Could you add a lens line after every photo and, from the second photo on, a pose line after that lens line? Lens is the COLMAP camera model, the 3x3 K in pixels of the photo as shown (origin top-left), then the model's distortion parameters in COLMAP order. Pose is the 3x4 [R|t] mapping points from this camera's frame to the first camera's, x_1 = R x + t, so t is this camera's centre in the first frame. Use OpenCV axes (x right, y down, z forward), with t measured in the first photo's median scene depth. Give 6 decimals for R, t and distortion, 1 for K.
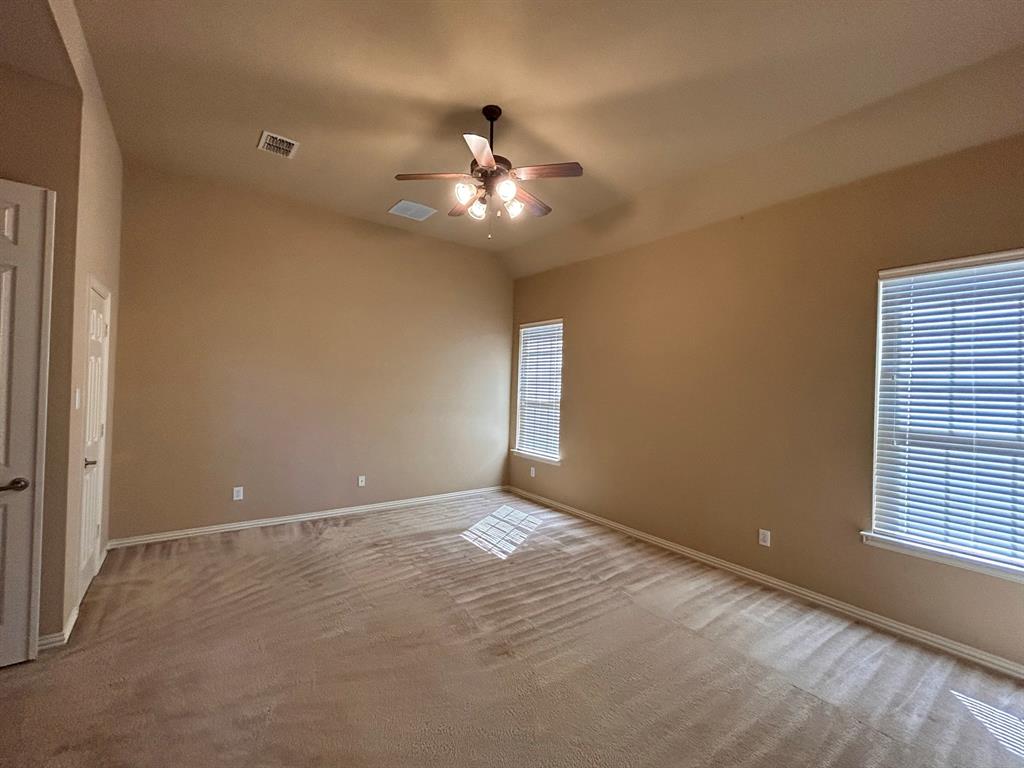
lens RADIAL K [[421.8, 0, 508.8], [0, 421.8, 382.0], [0, 0, 1]] dist [-0.008955, 0.000573]
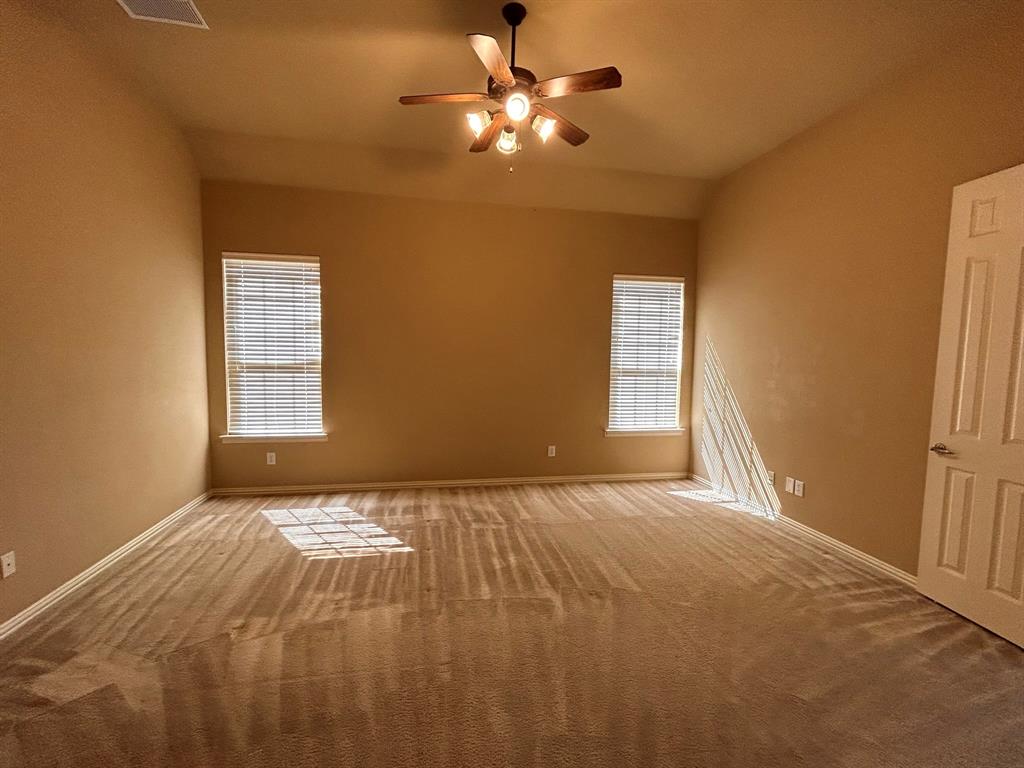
lens RADIAL K [[421.8, 0, 503.3], [0, 421.8, 383.7], [0, 0, 1]] dist [-0.008955, 0.000573]
pose [[0.448276, -0.084886, 0.889855, -0.562713], [-0.008988, 0.995003, 0.099444, 0.004662], [-0.893850, -0.052576, 0.445273, 0.420102]]
